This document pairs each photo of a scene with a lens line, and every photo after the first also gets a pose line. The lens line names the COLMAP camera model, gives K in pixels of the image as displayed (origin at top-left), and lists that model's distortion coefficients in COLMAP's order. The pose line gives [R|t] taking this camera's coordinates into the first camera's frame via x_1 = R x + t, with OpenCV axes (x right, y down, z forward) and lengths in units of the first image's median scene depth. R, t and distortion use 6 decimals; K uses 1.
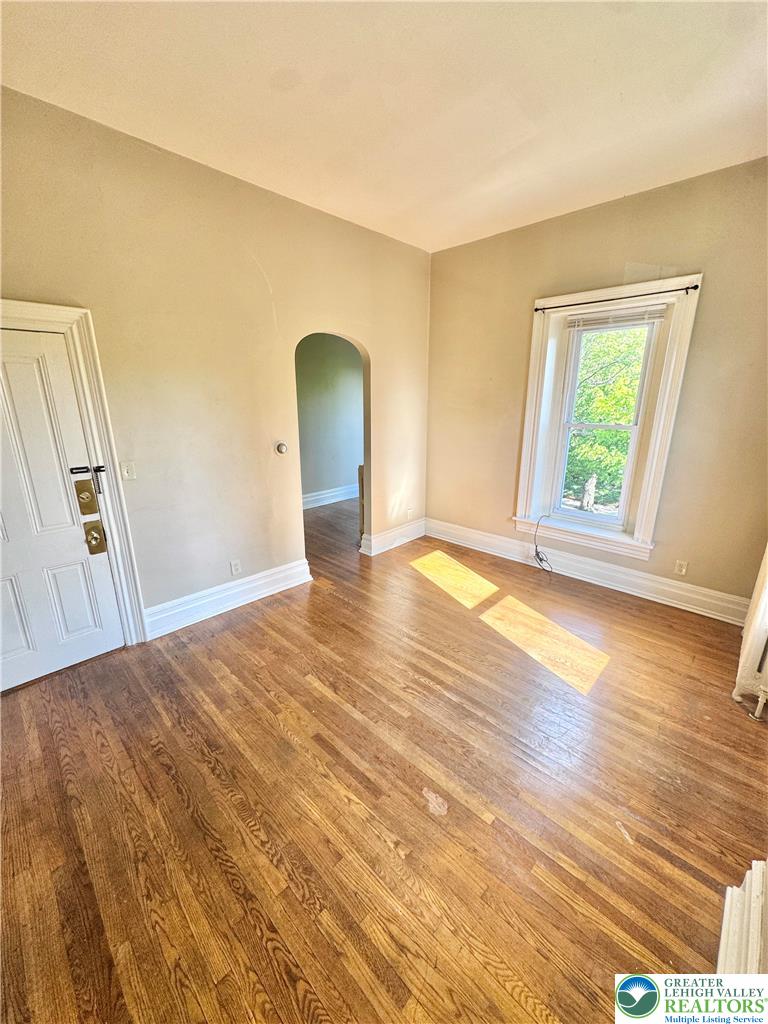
lens RADIAL K [[407.4, 0, 386.1], [0, 407.4, 510.5], [0, 0, 1]] dist [-0.004954, 0.000809]
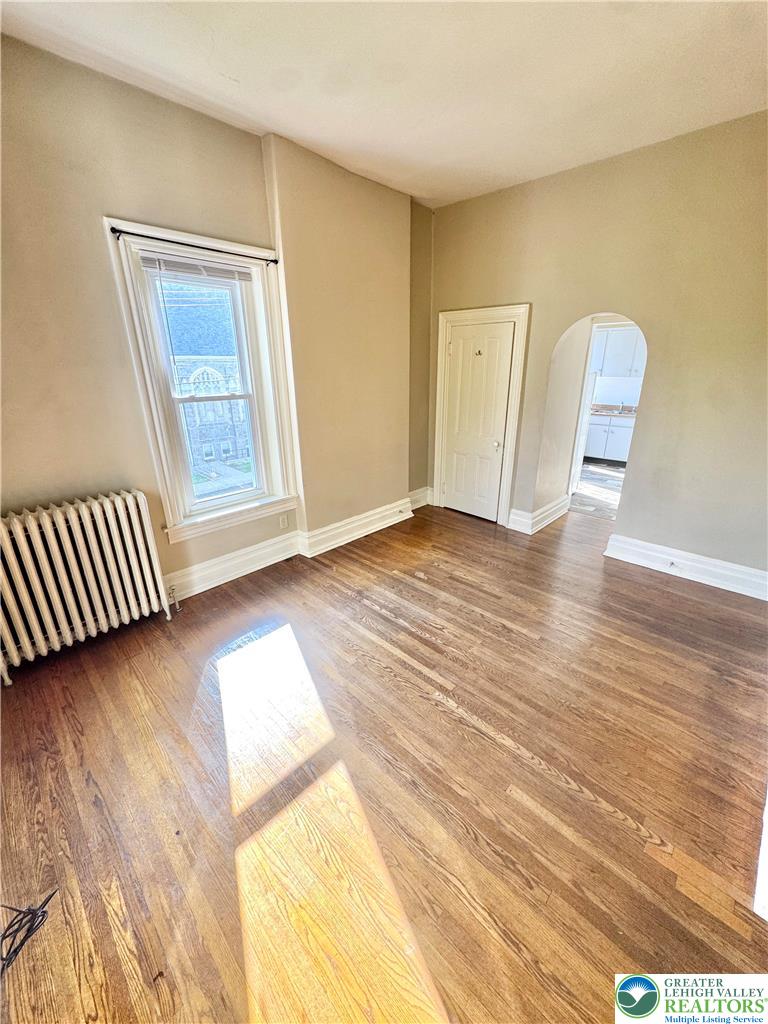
lens RADIAL K [[407.4, 0, 387.5], [0, 407.4, 510.5], [0, 0, 1]] dist [-0.004954, 0.000809]
pose [[-0.999955, 0.006839, 0.006581, 0.199423], [0.009381, 0.817387, 0.576012, -0.500043], [-0.001440, 0.576048, -0.817415, 1.816814]]
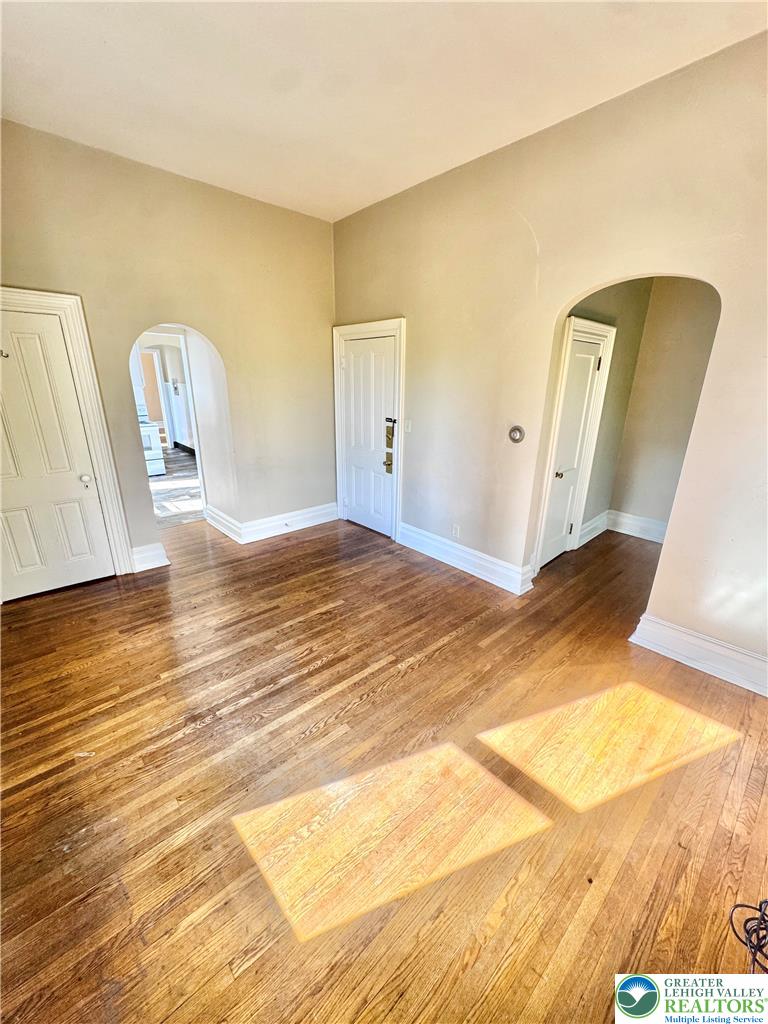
lens RADIAL K [[407.4, 0, 383.7], [0, 407.4, 510.0], [0, 0, 1]] dist [-0.004954, 0.000809]
pose [[-0.068897, 0.312208, -0.947512, 0.977404], [-0.278906, 0.905870, 0.318767, -0.303871], [0.957844, 0.286229, 0.024665, 1.105202]]
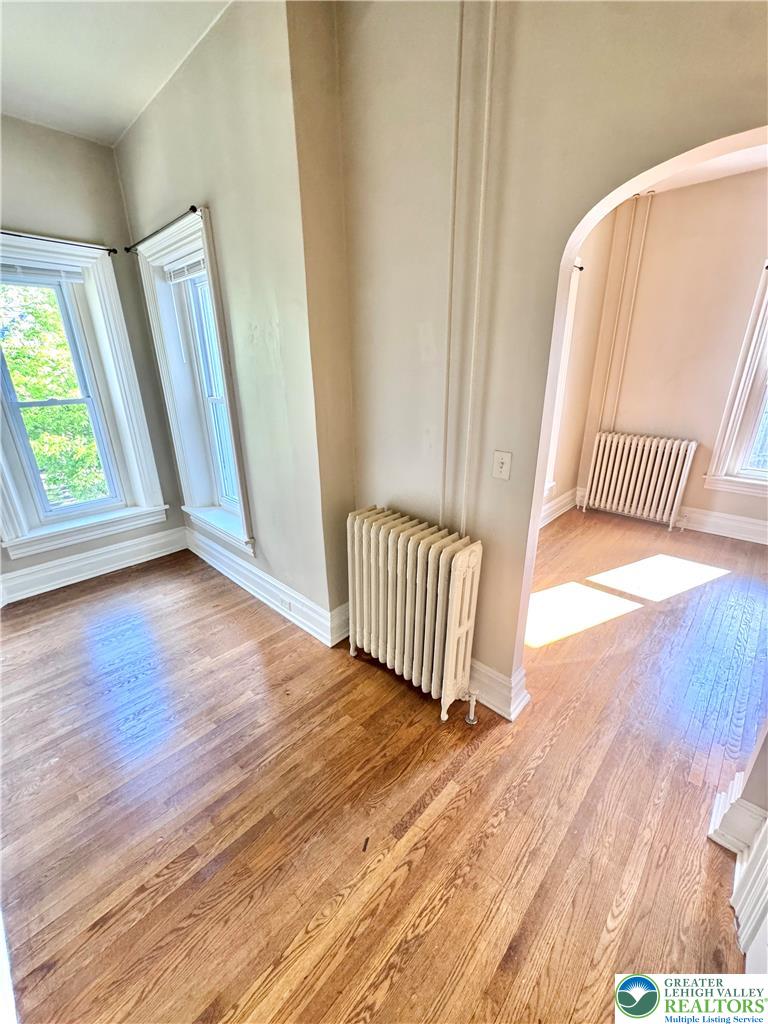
lens RADIAL K [[407.4, 0, 382.1], [0, 407.4, 510.0], [0, 0, 1]] dist [-0.004954, 0.000809]
pose [[-0.007334, -0.349521, 0.936900, -0.798545], [0.275022, 0.900088, 0.337941, -0.587745], [-0.961410, 0.260146, 0.089524, 2.058472]]
